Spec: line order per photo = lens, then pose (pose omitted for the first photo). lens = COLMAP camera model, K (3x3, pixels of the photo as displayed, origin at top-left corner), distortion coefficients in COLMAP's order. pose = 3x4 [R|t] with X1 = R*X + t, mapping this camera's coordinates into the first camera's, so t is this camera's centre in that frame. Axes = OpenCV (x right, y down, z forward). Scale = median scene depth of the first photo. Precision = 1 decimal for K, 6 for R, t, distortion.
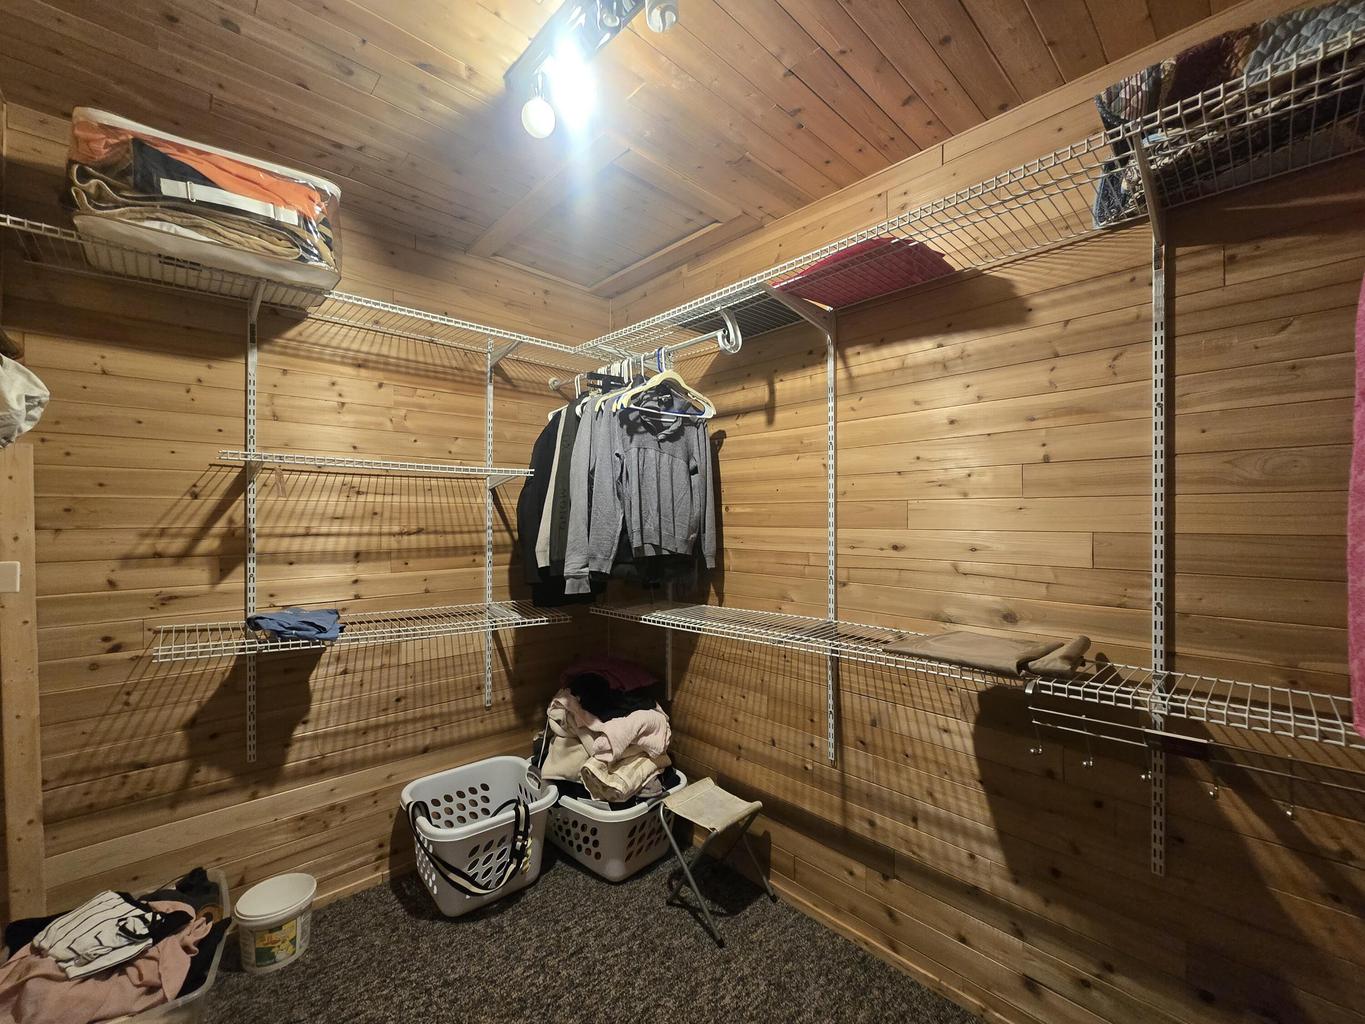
lens RADIAL K [[558.6, 0, 686.4], [0, 558.6, 514.4], [0, 0, 1]] dist [0.000449, -0.000189]
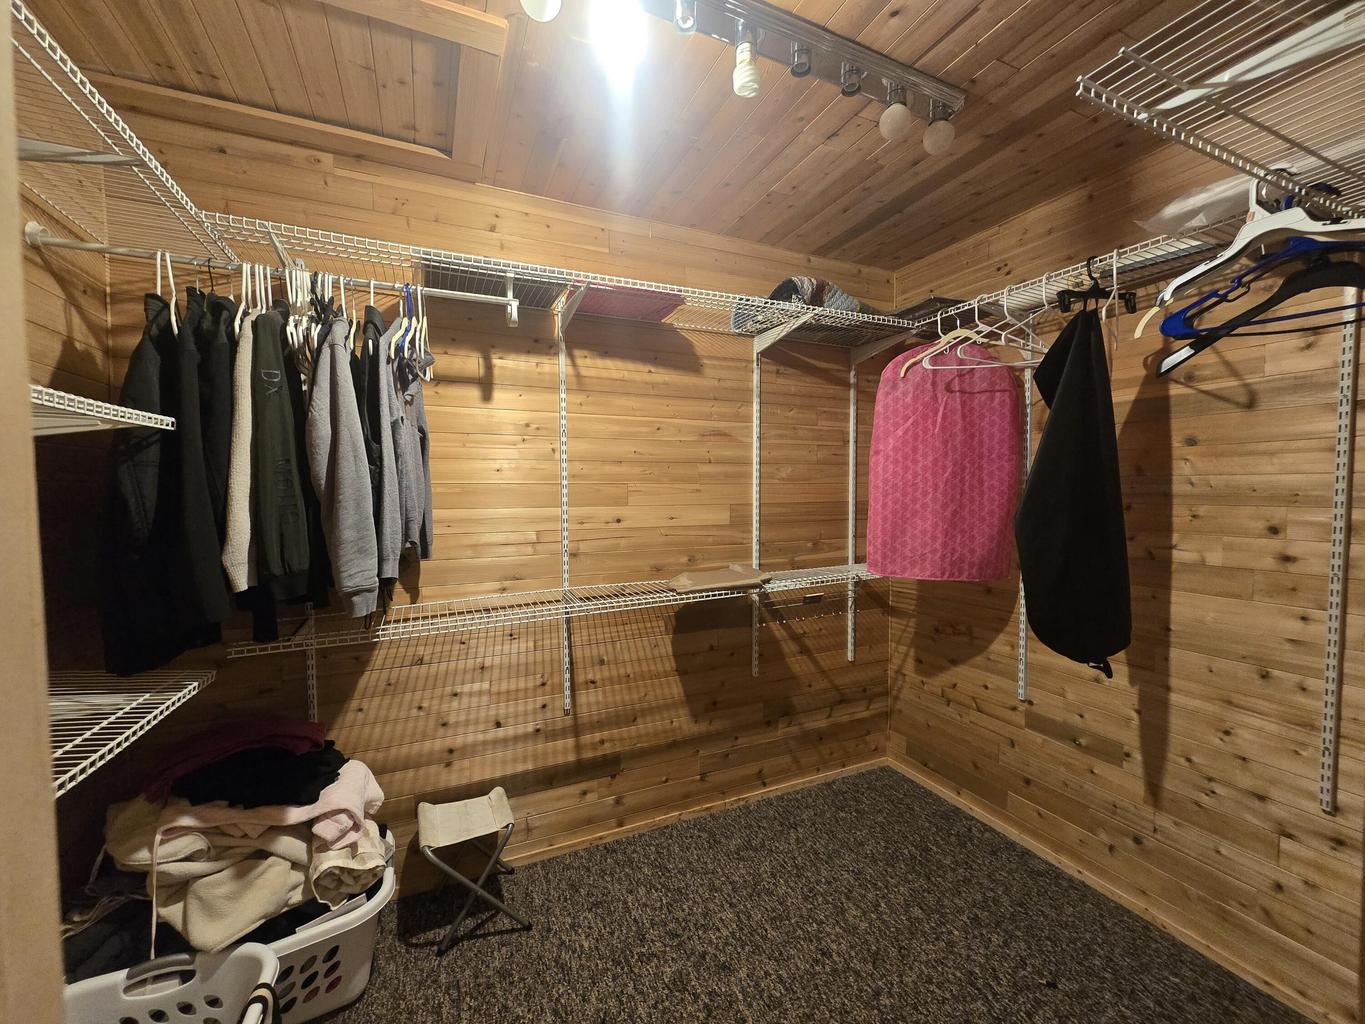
lens RADIAL K [[558.6, 0, 688.4], [0, 558.6, 512.9], [0, 0, 1]] dist [0.000449, -0.000189]
pose [[0.324240, -0.044293, 0.944937, -0.731693], [-0.002004, 0.998869, 0.047509, -0.017747], [-0.945973, -0.017298, 0.323784, 0.406103]]
